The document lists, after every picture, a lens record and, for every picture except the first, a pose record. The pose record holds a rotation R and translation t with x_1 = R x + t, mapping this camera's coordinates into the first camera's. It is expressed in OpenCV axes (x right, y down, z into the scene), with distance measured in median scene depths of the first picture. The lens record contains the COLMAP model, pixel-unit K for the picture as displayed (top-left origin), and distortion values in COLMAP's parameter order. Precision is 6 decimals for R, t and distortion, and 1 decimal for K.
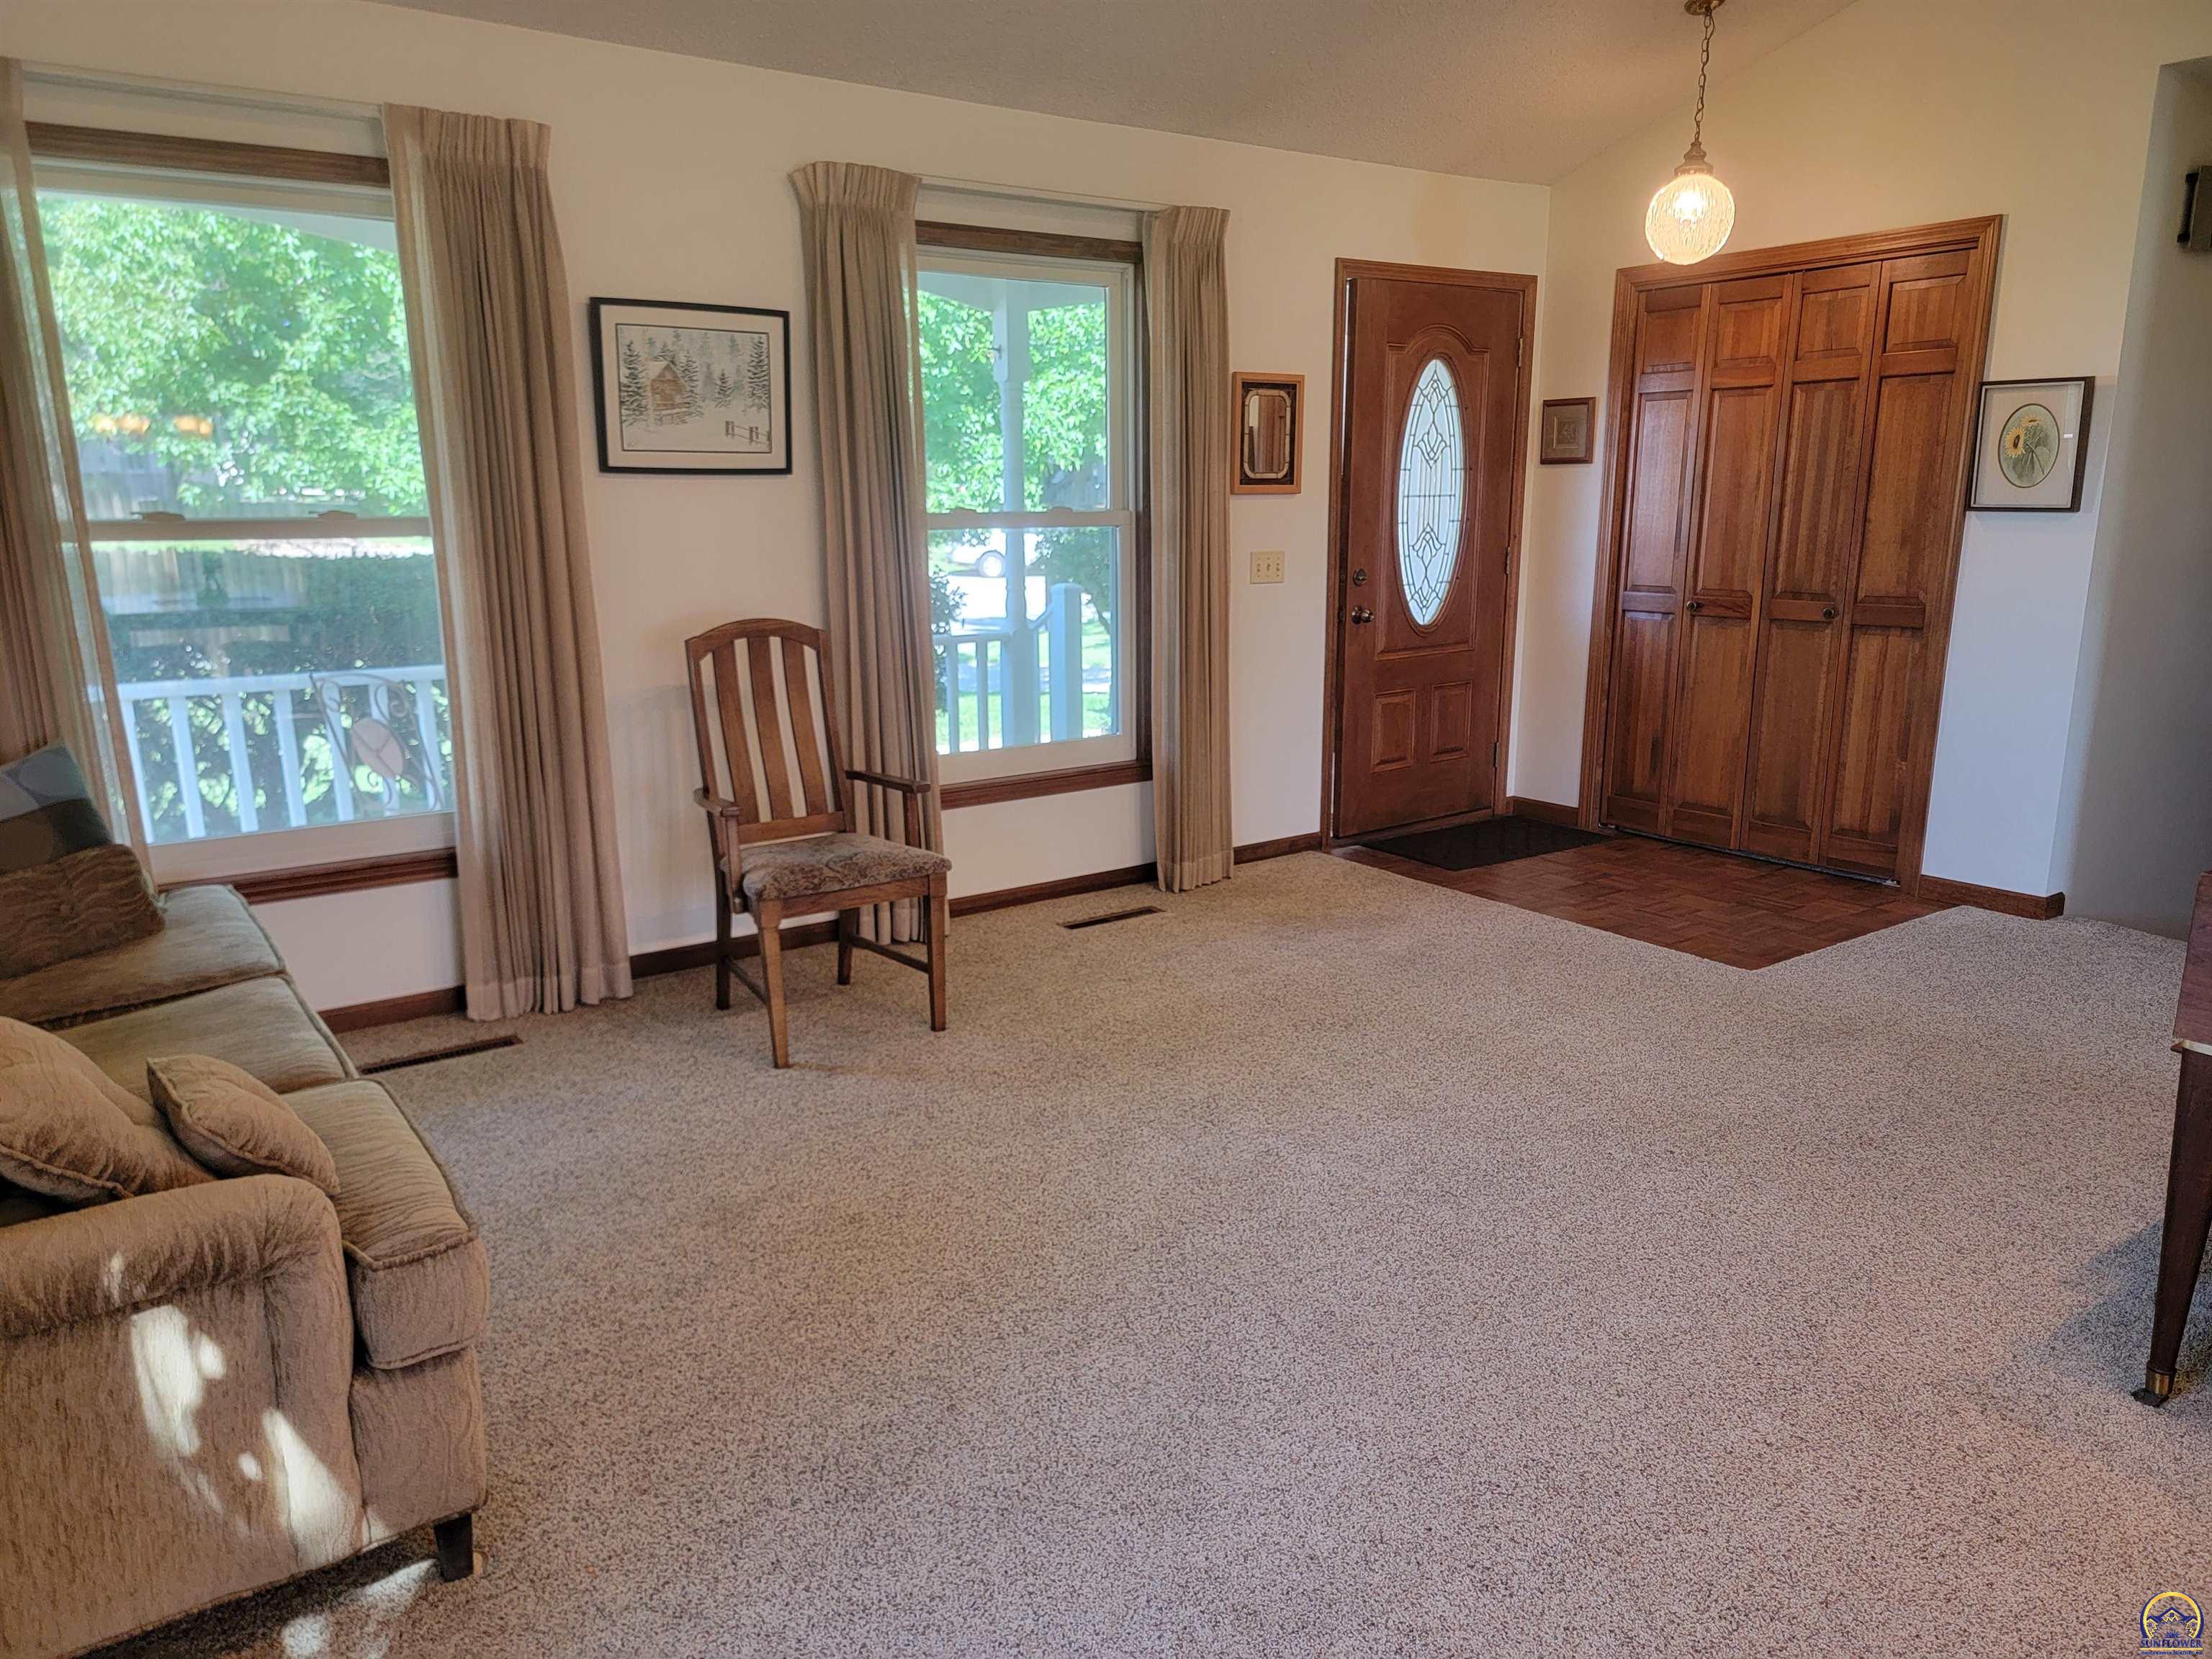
lens RADIAL K [[1537.0, 0, 1121.9], [0, 1537.0, 837.9], [0, 0, 1]] dist [0.005102, -0.001036]
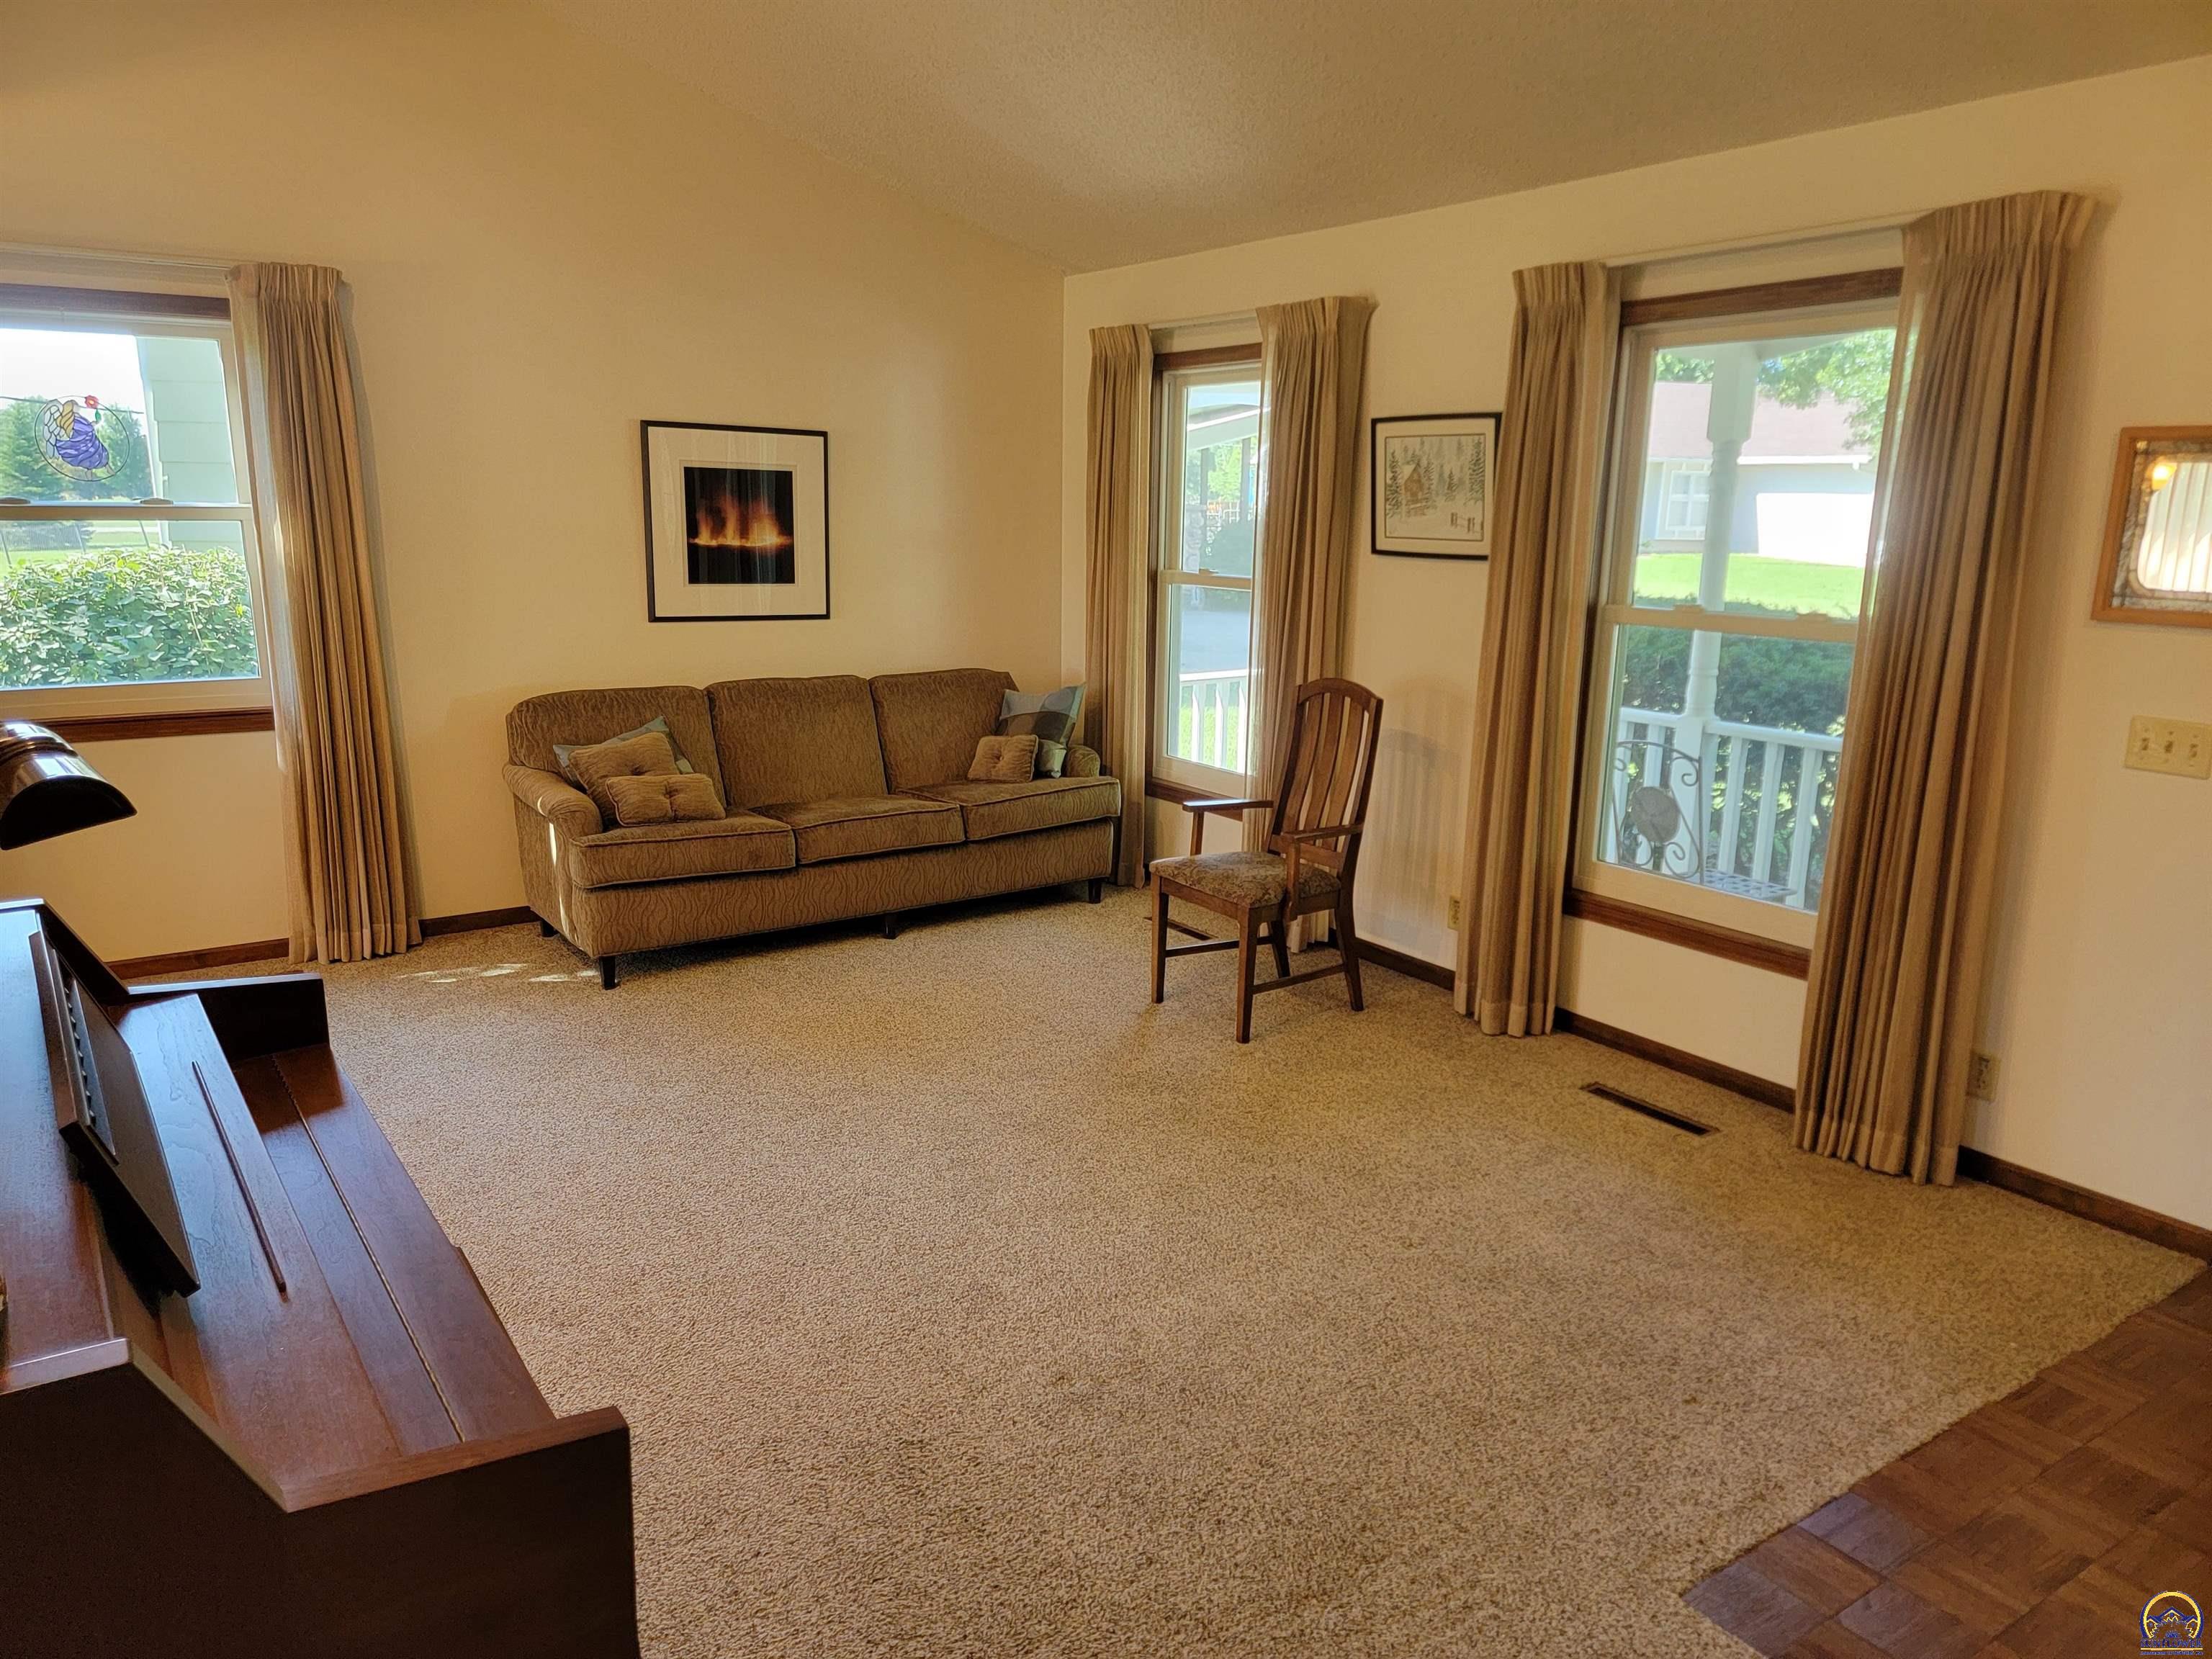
lens RADIAL K [[1537.0, 0, 1111.1], [0, 1537.0, 828.2], [0, 0, 1]] dist [0.005102, -0.001036]
pose [[-0.024507, 0.209682, -0.977462, 0.936712], [-0.241601, 0.947531, 0.209319, -0.233811], [0.970066, 0.241285, 0.027438, 0.802494]]
